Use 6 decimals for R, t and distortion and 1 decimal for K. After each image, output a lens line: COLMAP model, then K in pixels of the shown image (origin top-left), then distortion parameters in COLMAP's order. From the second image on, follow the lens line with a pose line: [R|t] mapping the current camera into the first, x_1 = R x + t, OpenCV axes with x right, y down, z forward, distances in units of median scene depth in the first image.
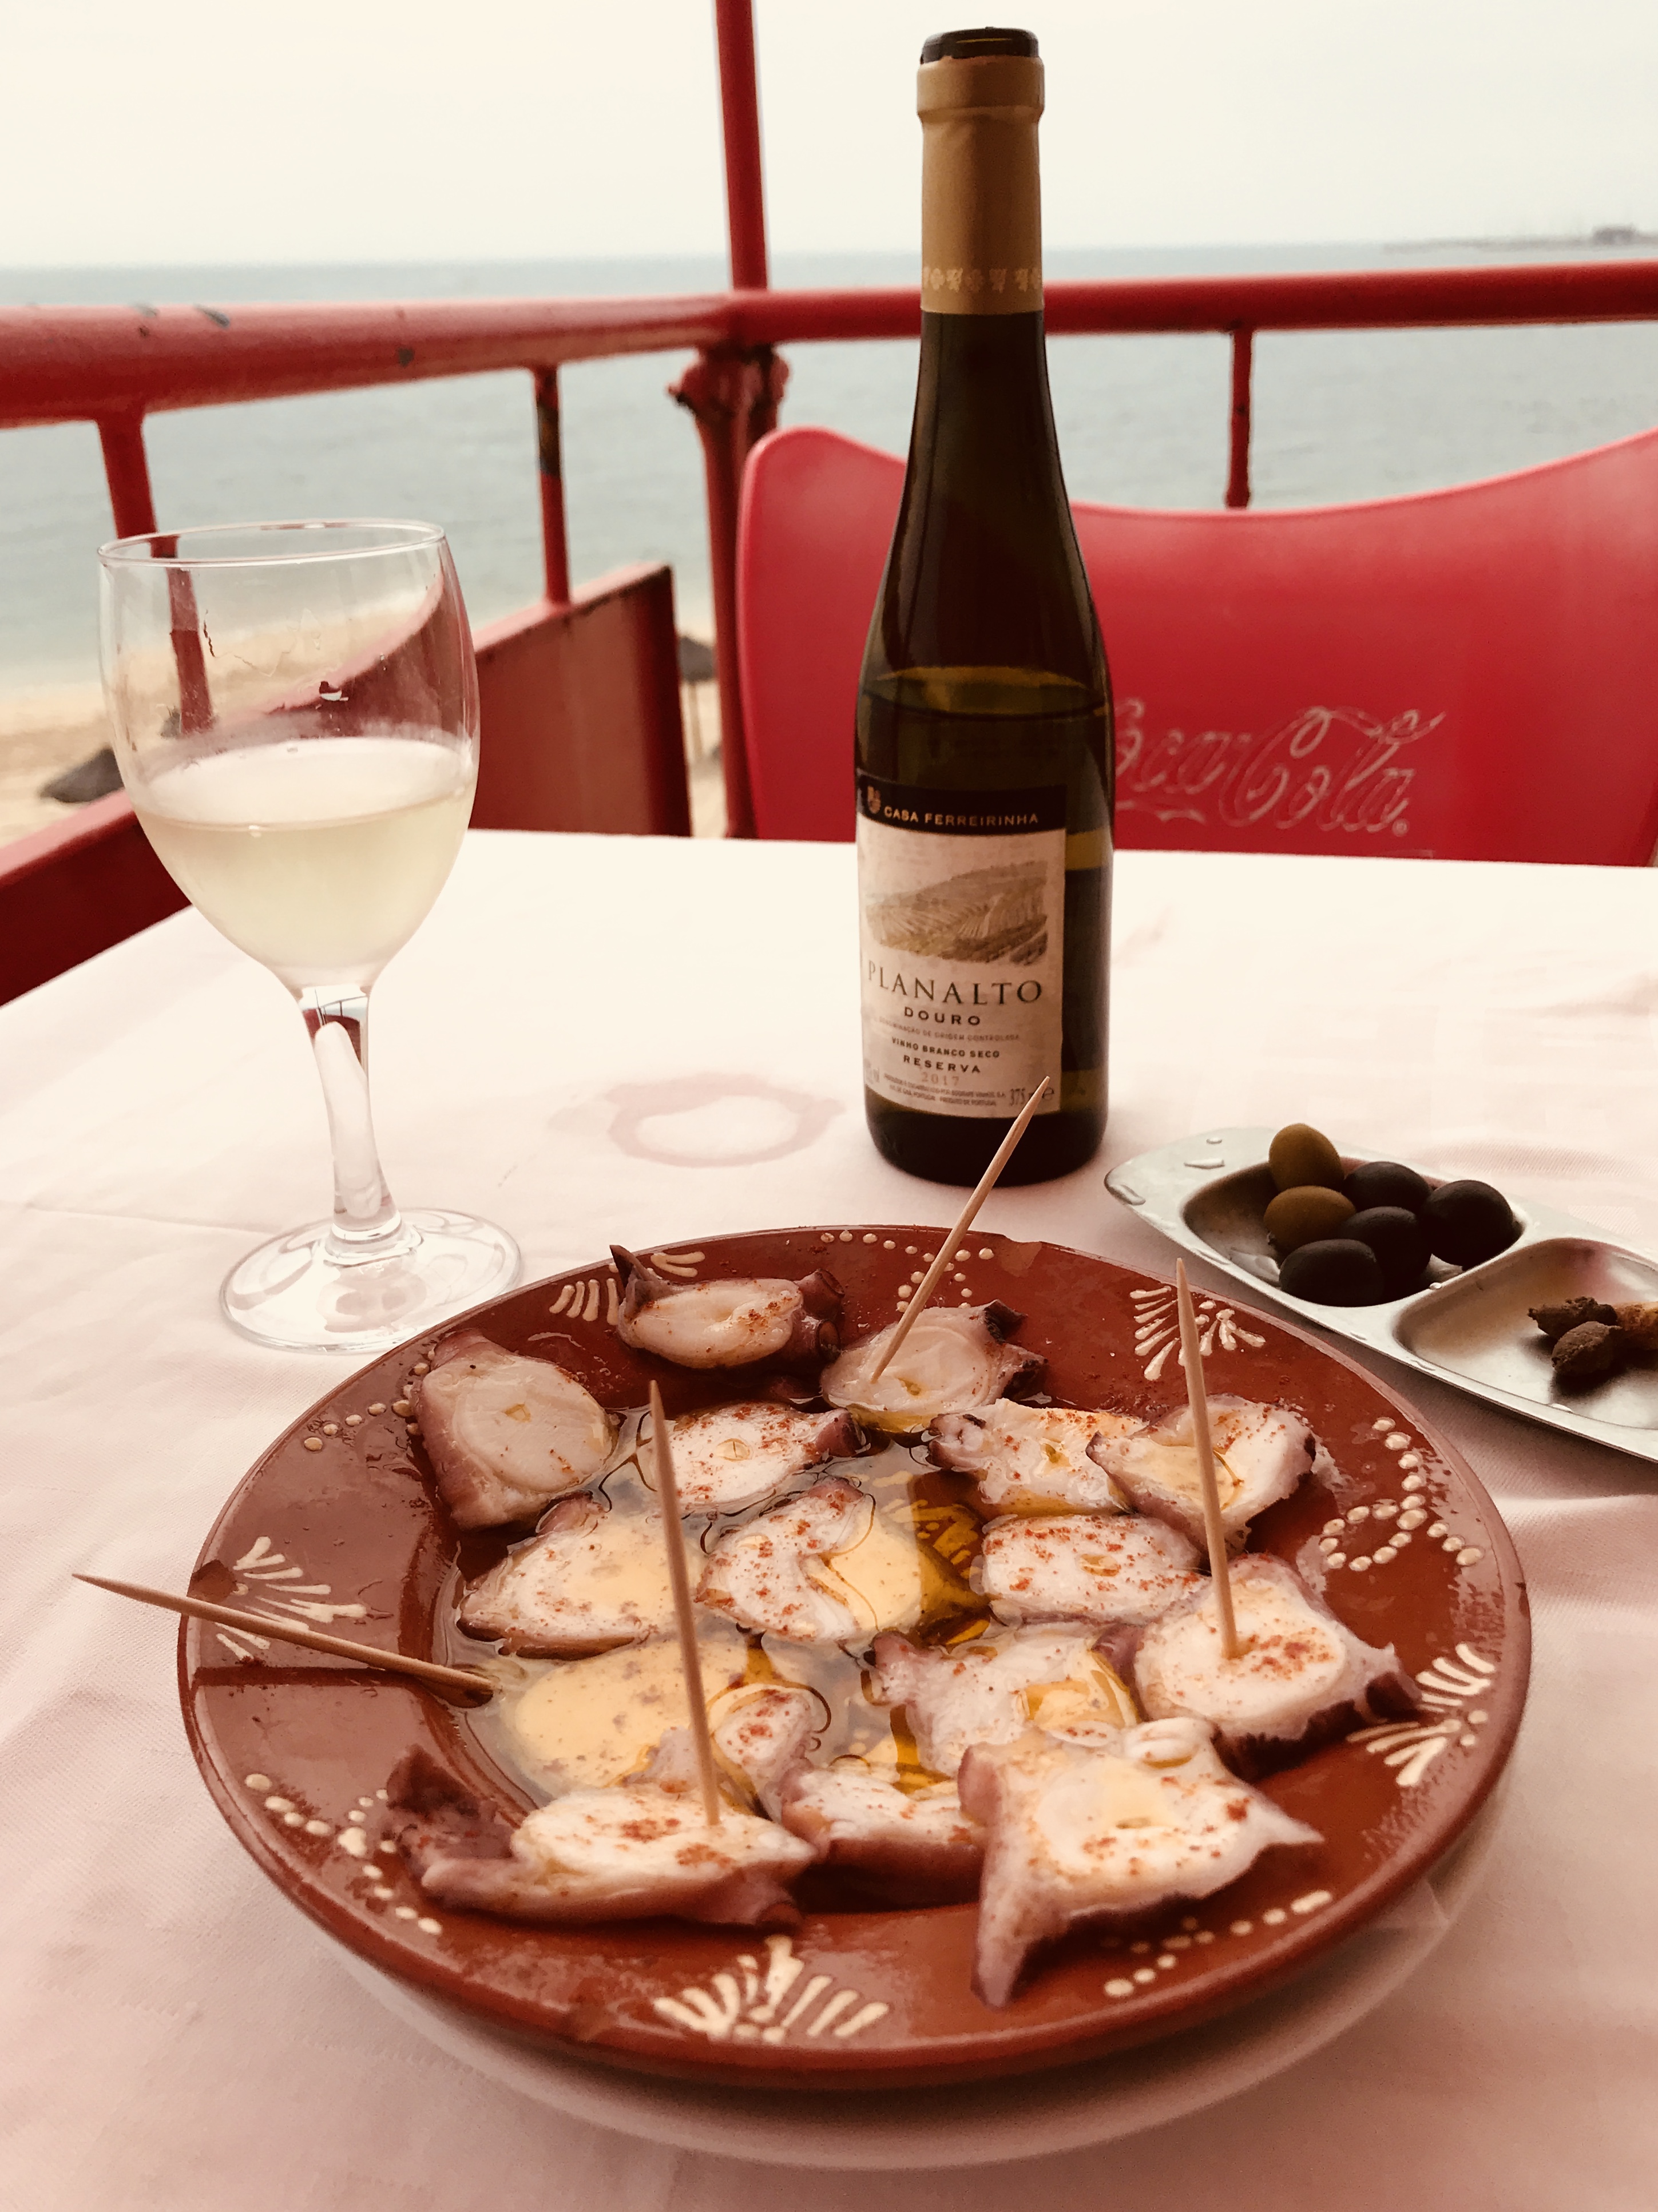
lens RADIAL K [[1794.4, 0, 830.7], [0, 1794.4, 1109.9], [0, 0, 1]] dist [0.012720, -0.001289]
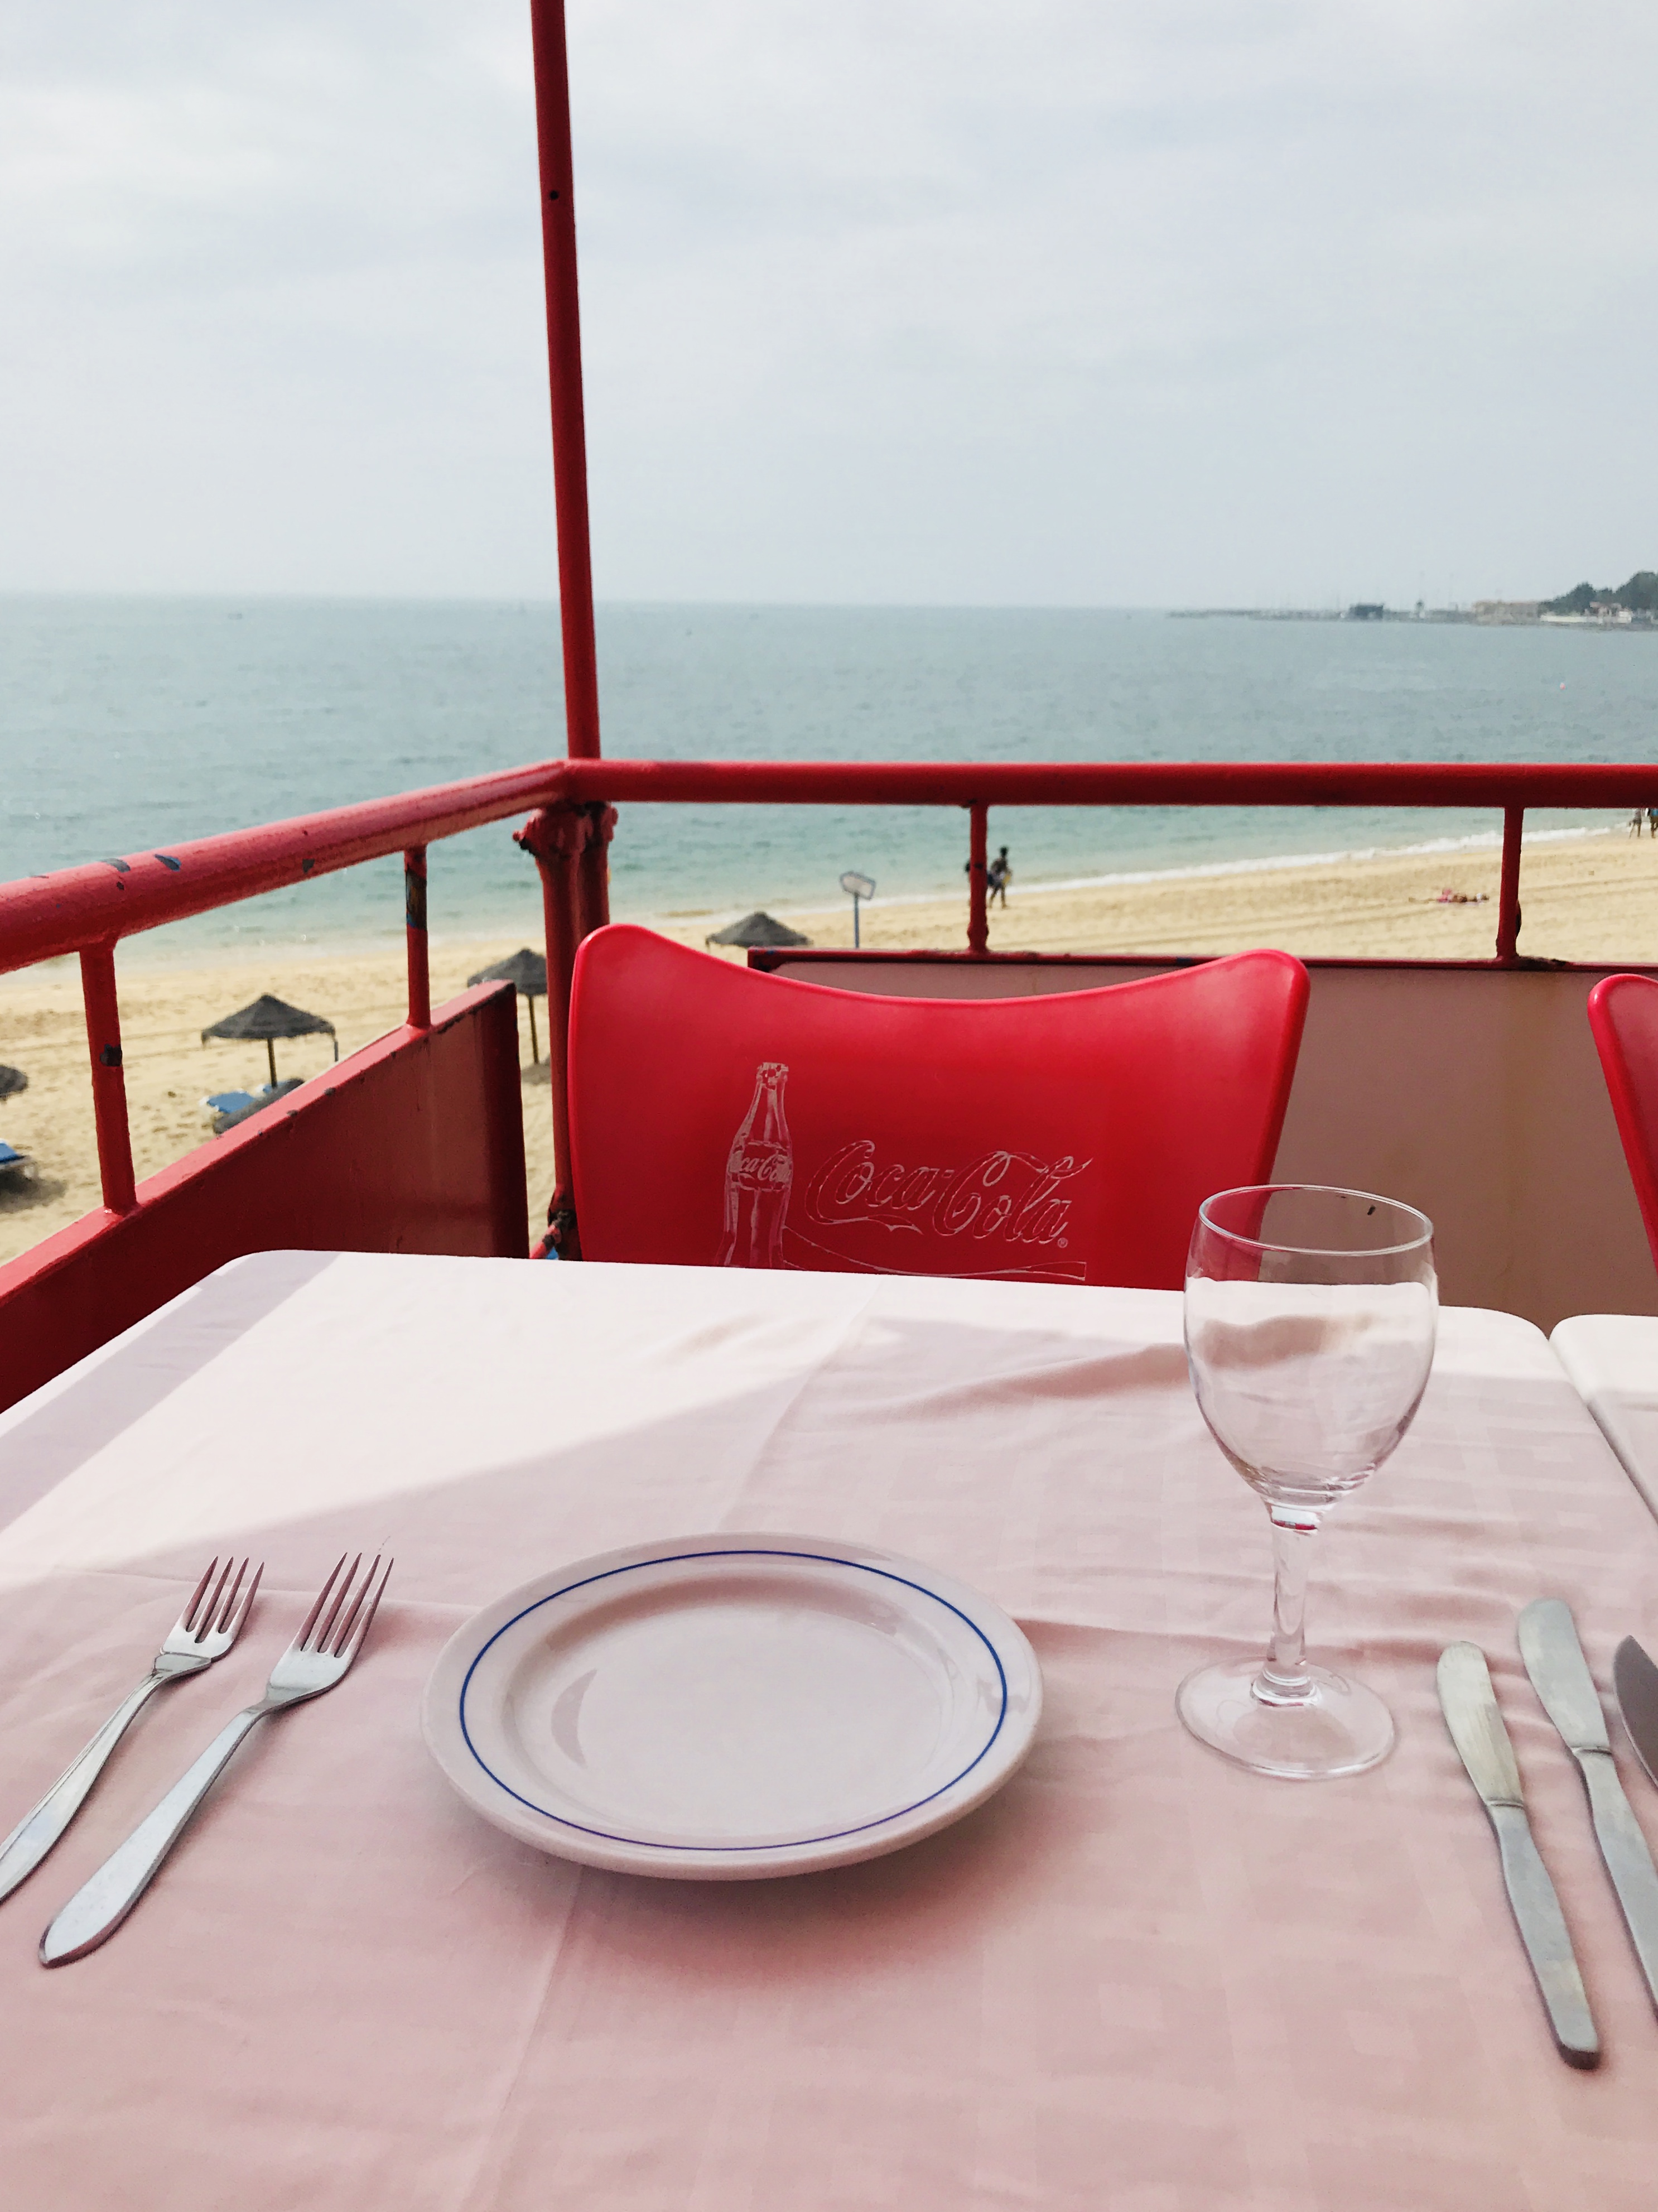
lens RADIAL K [[1794.0, 0, 825.8], [0, 1794.0, 1099.1], [0, 0, 1]] dist [0.012720, -0.001289]
pose [[0.996085, 0.008042, 0.088035, 0.017308], [0.006575, 0.986357, -0.164491, -0.032201], [-0.088157, 0.164426, 0.982442, -0.226694]]
